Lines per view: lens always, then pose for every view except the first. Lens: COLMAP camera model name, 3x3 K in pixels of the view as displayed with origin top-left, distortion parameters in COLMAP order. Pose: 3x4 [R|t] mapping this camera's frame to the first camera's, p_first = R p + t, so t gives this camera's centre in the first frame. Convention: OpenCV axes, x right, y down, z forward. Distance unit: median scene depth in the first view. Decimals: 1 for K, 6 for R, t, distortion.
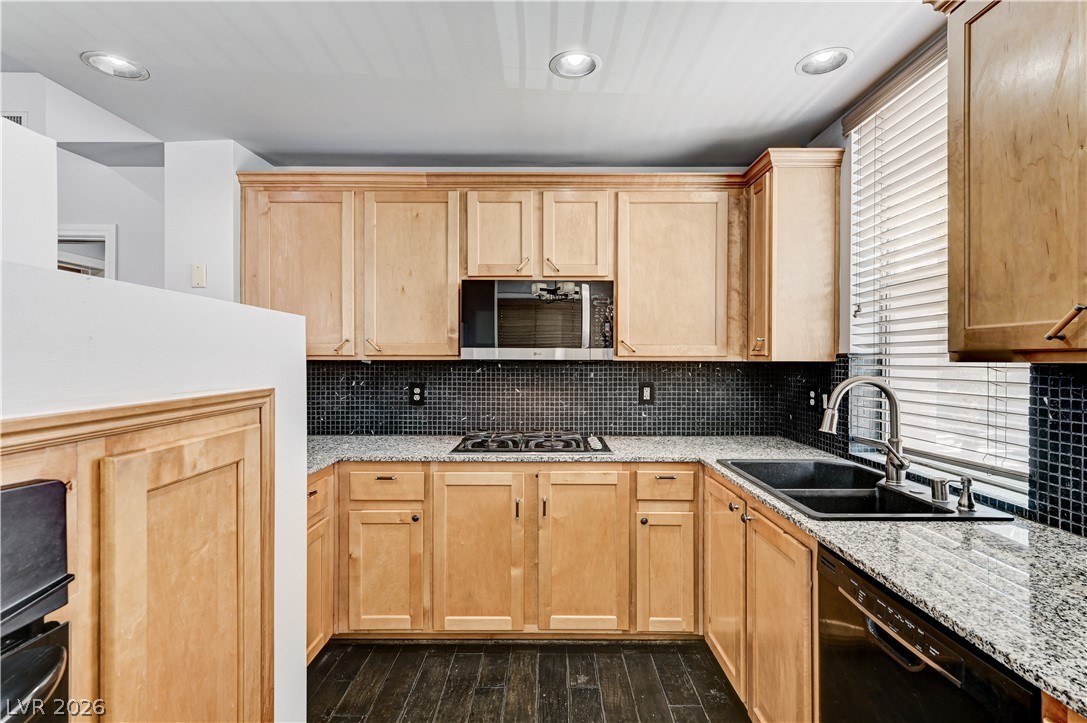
lens RADIAL K [[519.4, 0, 548.3], [0, 519.4, 359.4], [0, 0, 1]] dist [0.000387, 0.000462]
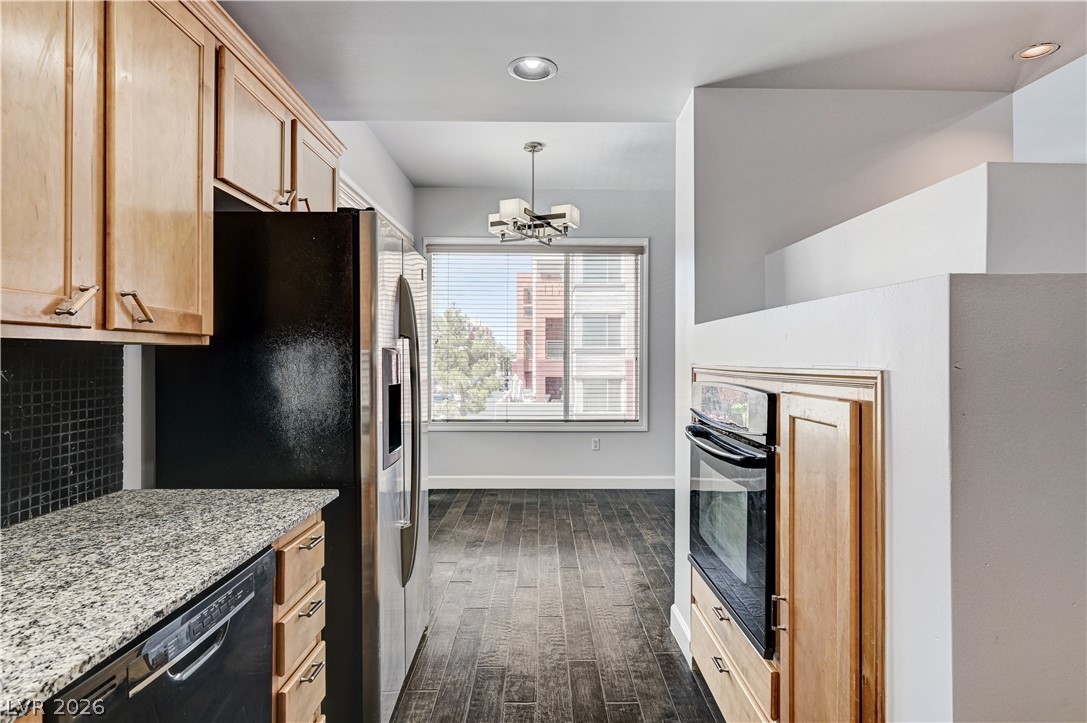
lens RADIAL K [[563.8, 0, 548.6], [0, 563.8, 354.6], [0, 0, 1]] dist [0.002934, 0.000620]
pose [[-0.999857, -0.005015, -0.016154, 0.031422], [-0.004931, 0.999974, -0.005199, 0.014435], [0.016180, -0.005118, -0.999856, 0.802509]]
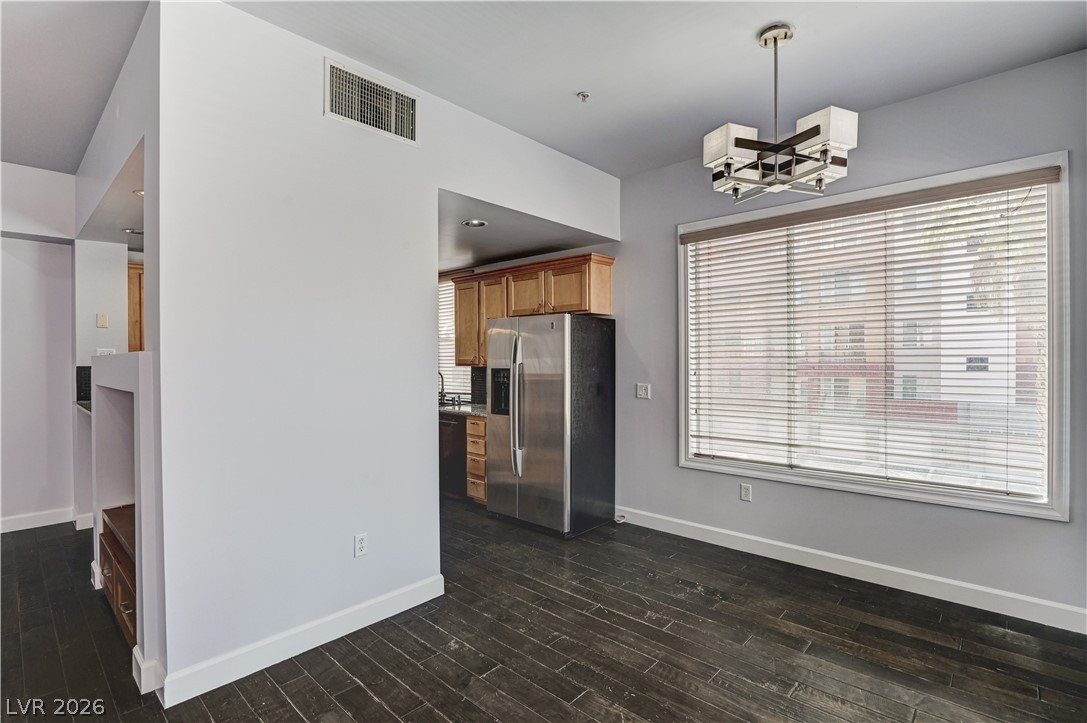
lens RADIAL K [[511.4, 0, 548.3], [0, 511.4, 361.8], [0, 0, 1]] dist [-0.026444, 0.001068]
pose [[0.672154, -0.008489, 0.740363, -0.904983], [0.003654, 0.999960, 0.008147, -0.031646], [-0.740403, -0.002771, 0.672158, -1.184945]]
